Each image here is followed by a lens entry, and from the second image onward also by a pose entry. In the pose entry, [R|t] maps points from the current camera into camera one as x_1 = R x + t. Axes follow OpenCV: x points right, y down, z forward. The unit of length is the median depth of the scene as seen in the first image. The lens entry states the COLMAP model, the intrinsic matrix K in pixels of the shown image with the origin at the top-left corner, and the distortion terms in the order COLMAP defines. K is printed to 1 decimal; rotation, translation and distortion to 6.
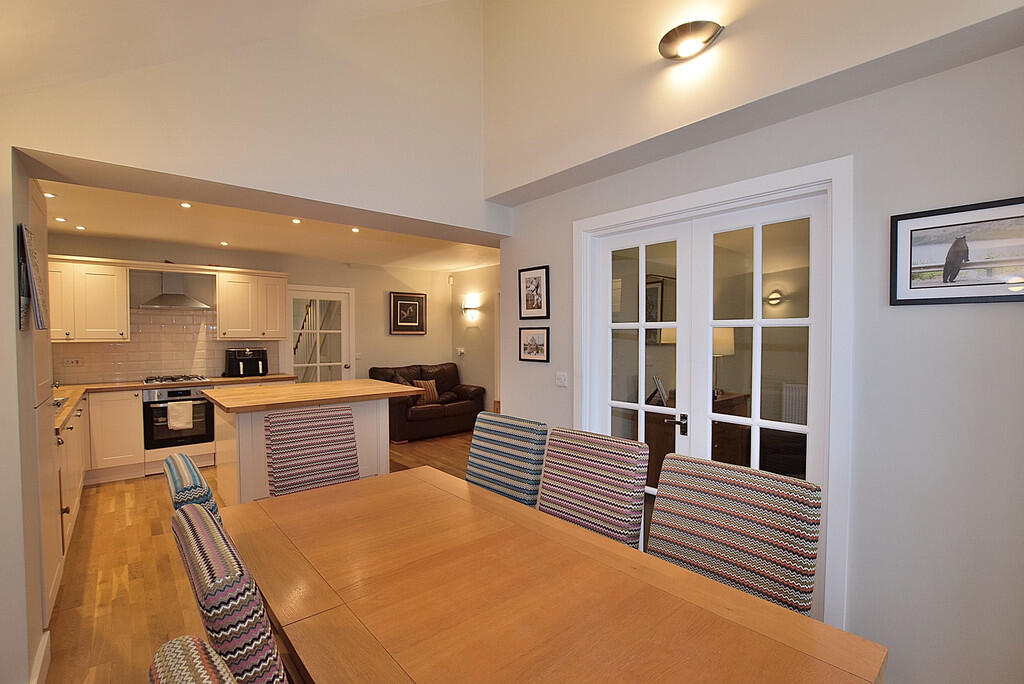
lens RADIAL K [[463.9, 0, 513.7], [0, 463.9, 343.6], [0, 0, 1]] dist [-0.013509, -0.000364]
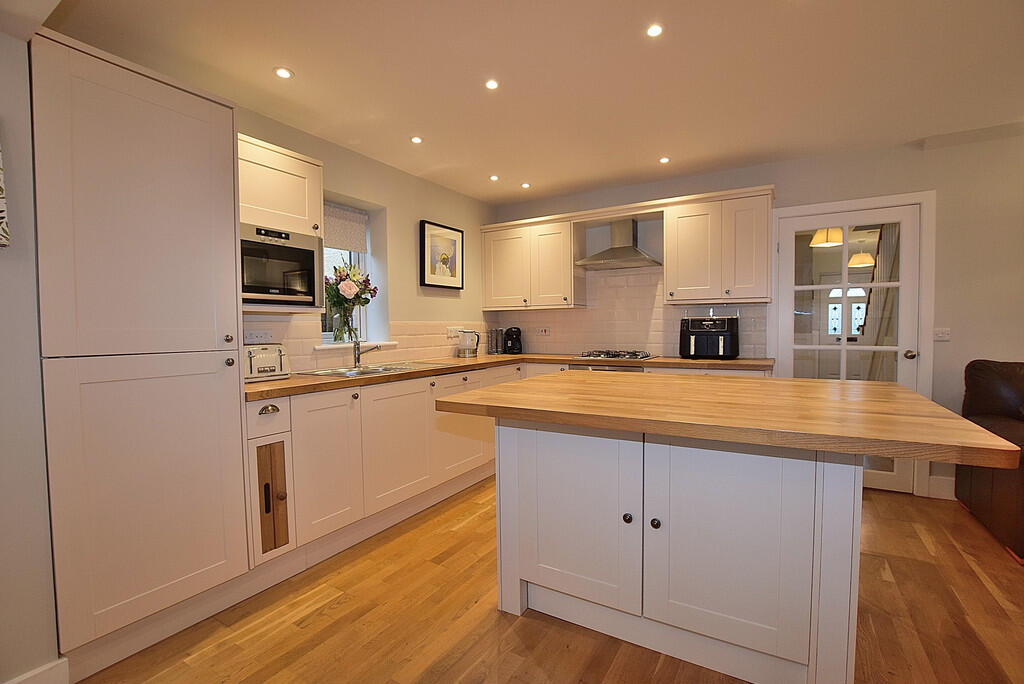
lens RADIAL K [[463.9, 0, 513.9], [0, 463.9, 345.3], [0, 0, 1]] dist [-0.013509, -0.000364]
pose [[0.319631, 0.033945, -0.946934, -0.044000], [-0.010766, 0.999424, 0.032193, 0.035507], [0.947481, -0.000095, 0.319813, 0.561857]]
